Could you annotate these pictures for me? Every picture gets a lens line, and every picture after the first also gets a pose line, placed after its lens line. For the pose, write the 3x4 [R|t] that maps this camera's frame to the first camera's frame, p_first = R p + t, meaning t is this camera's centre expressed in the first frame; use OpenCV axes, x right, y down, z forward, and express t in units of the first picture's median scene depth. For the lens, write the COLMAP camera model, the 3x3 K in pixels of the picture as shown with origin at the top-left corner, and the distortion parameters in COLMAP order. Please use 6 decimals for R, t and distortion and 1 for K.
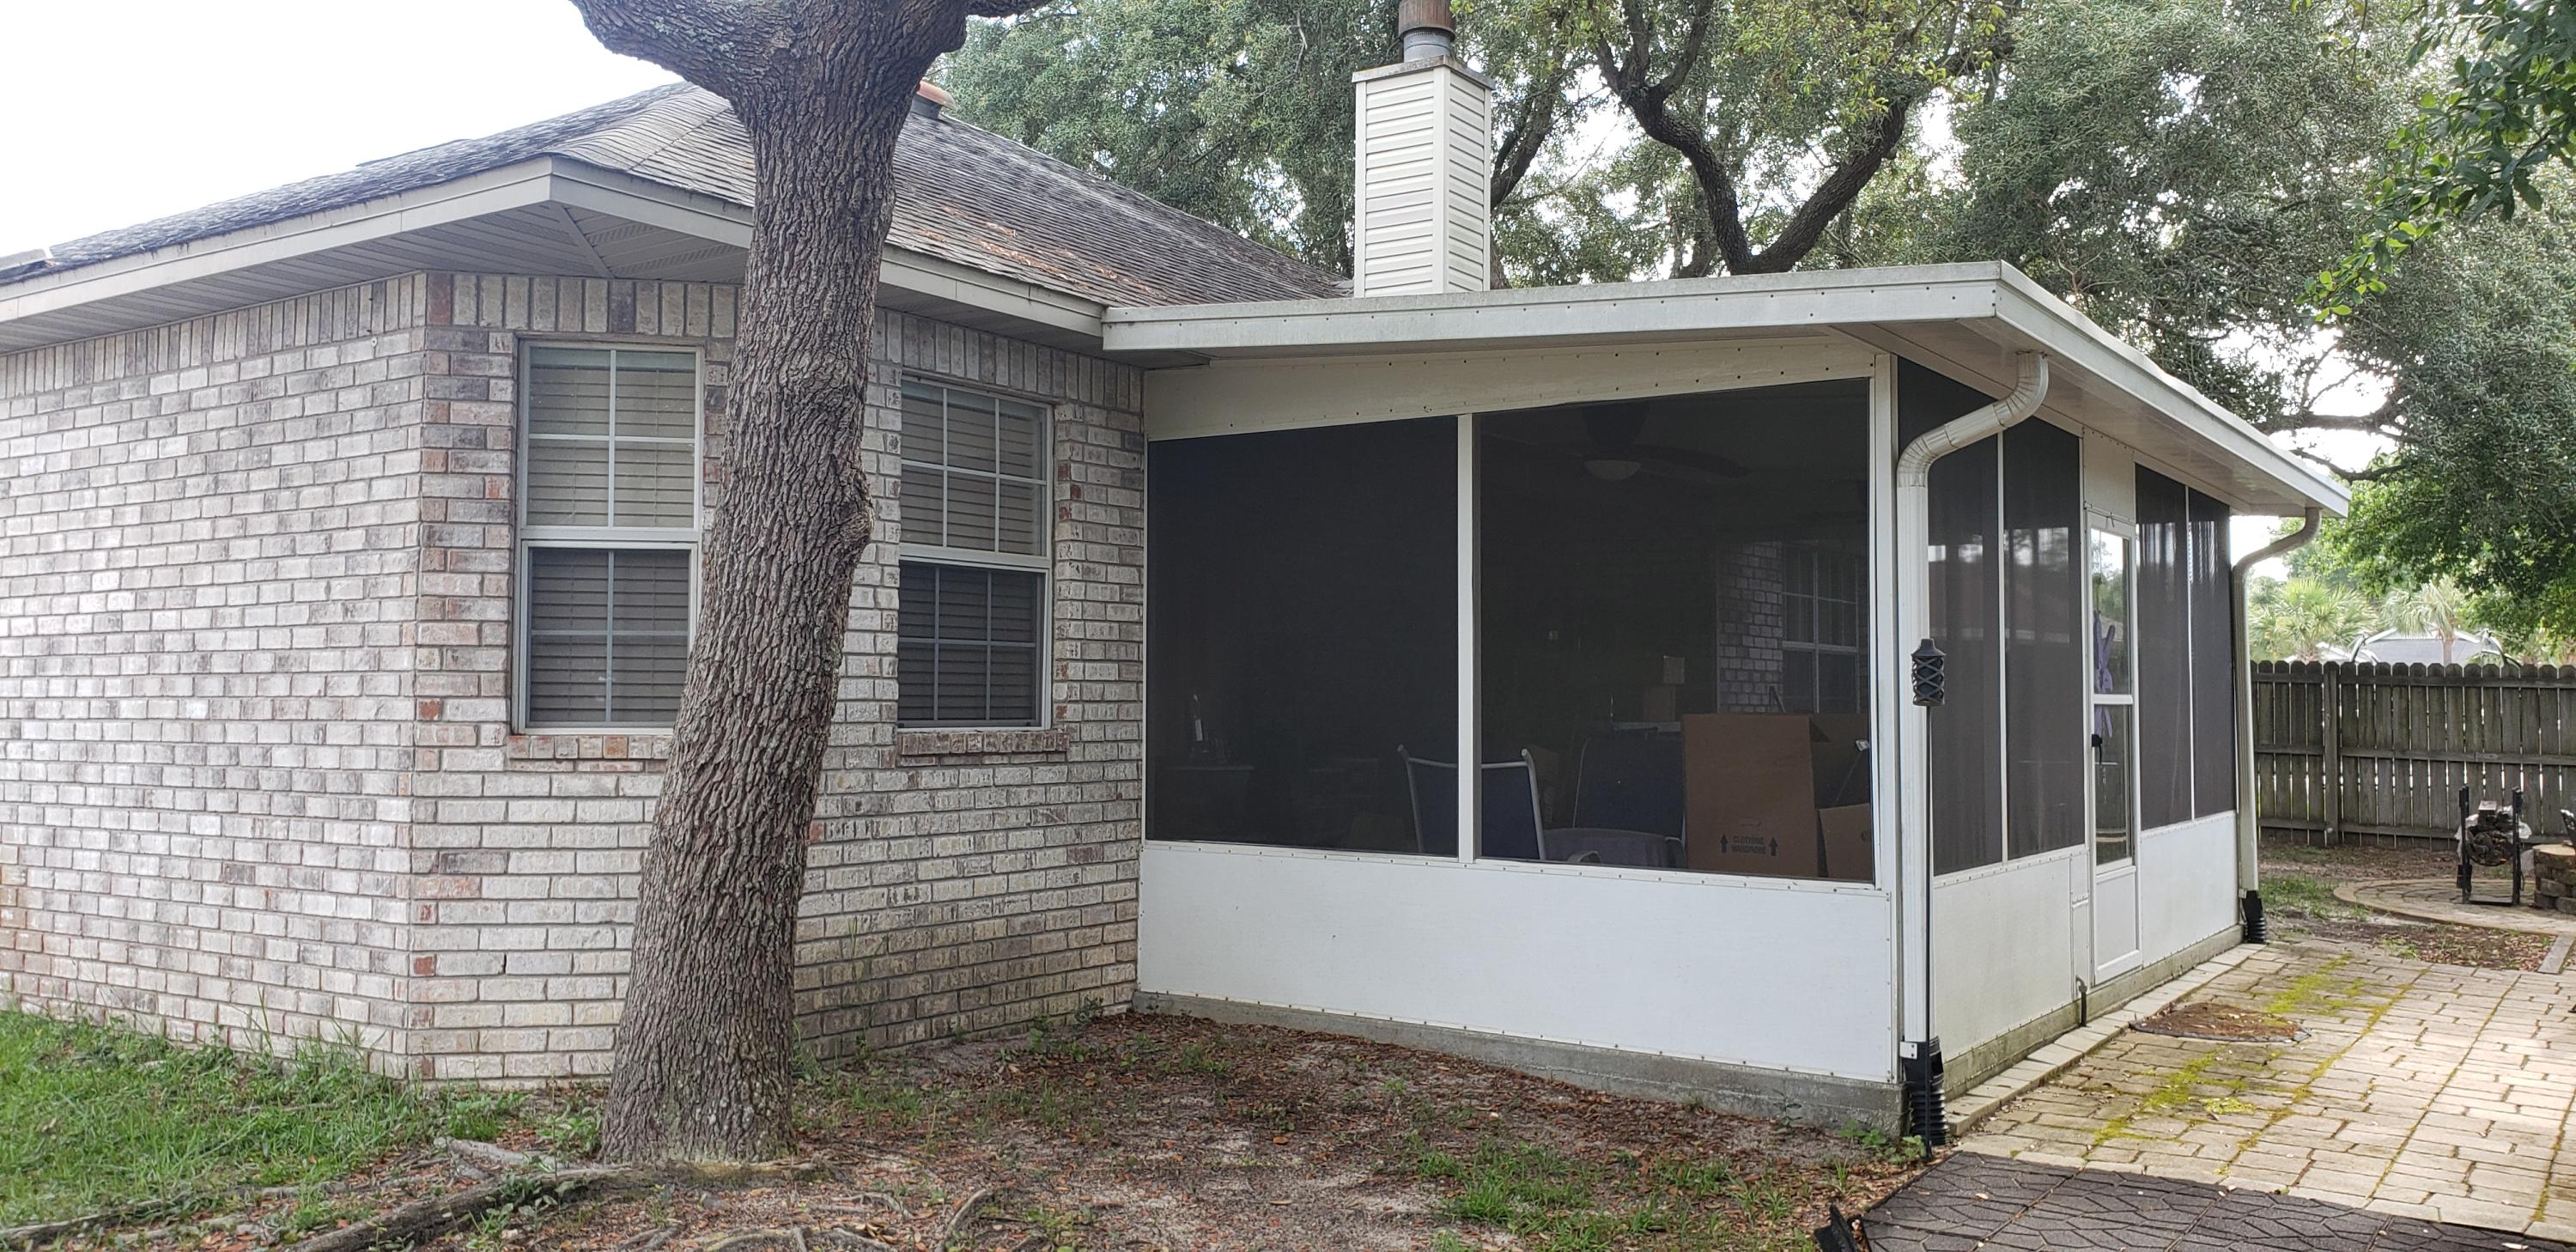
lens RADIAL K [[1963.5, 0, 1313.6], [0, 1963.5, 634.9], [0, 0, 1]] dist [0.007435, 0.000740]
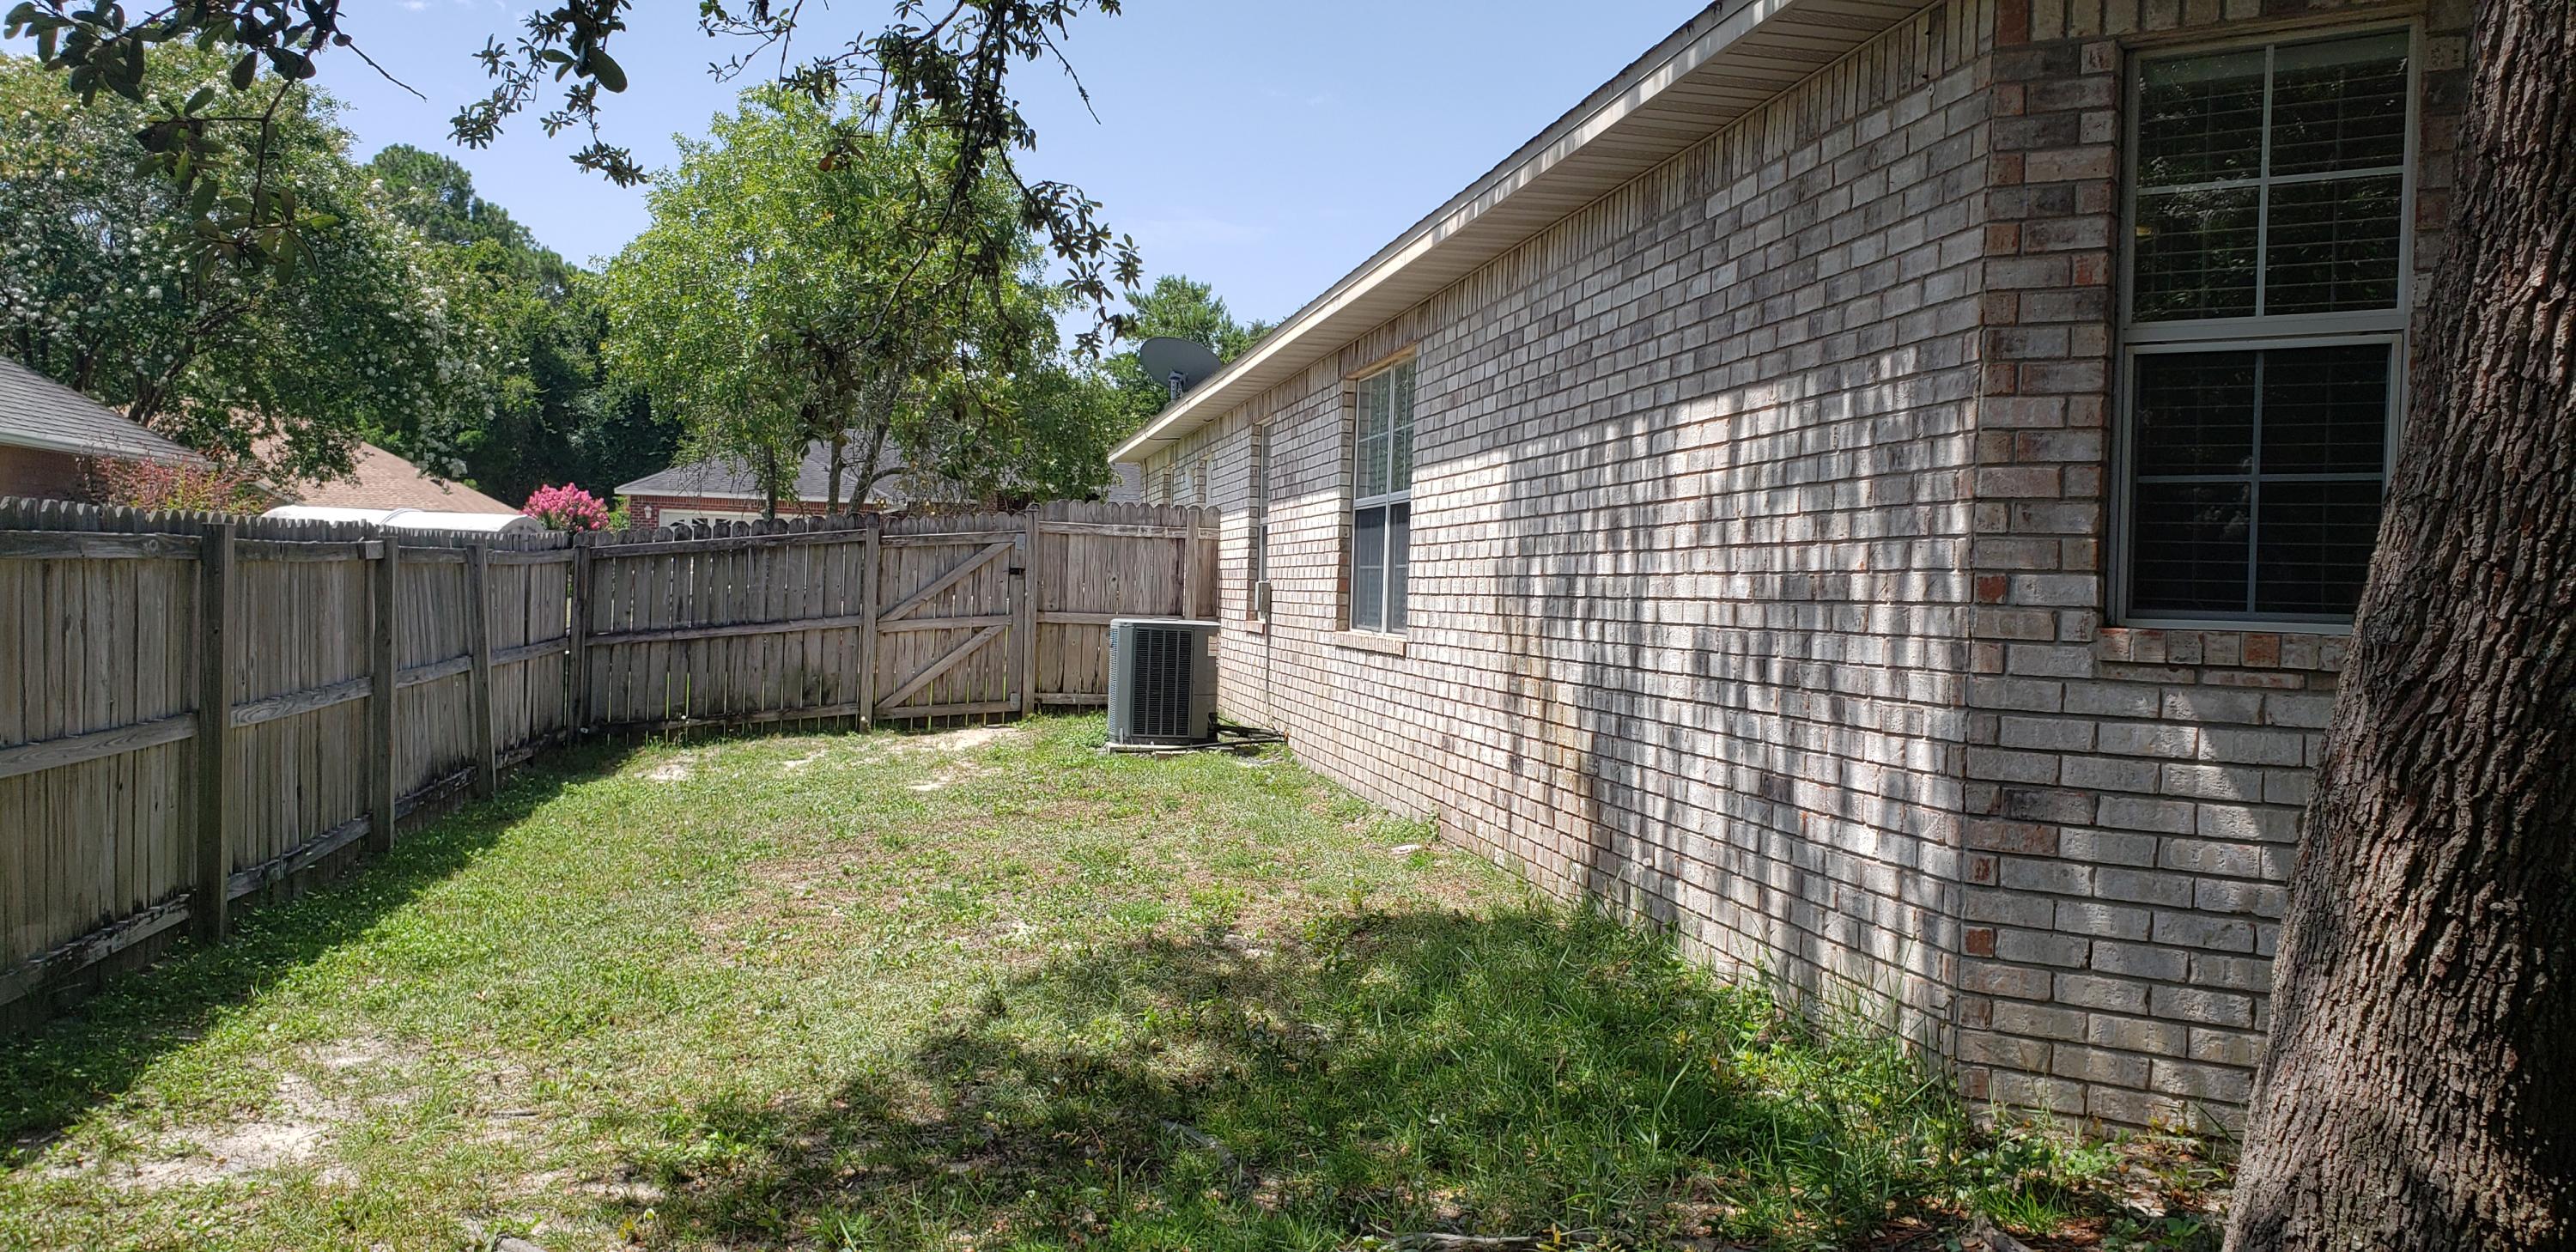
lens RADIAL K [[1963.5, 0, 1313.6], [0, 1963.5, 634.9], [0, 0, 1]] dist [0.007435, 0.000740]
pose [[0.691891, 0.028974, -0.721421, -0.101370], [0.004380, 0.999008, 0.044323, 0.021740], [0.721989, -0.033826, 0.691077, 0.320811]]
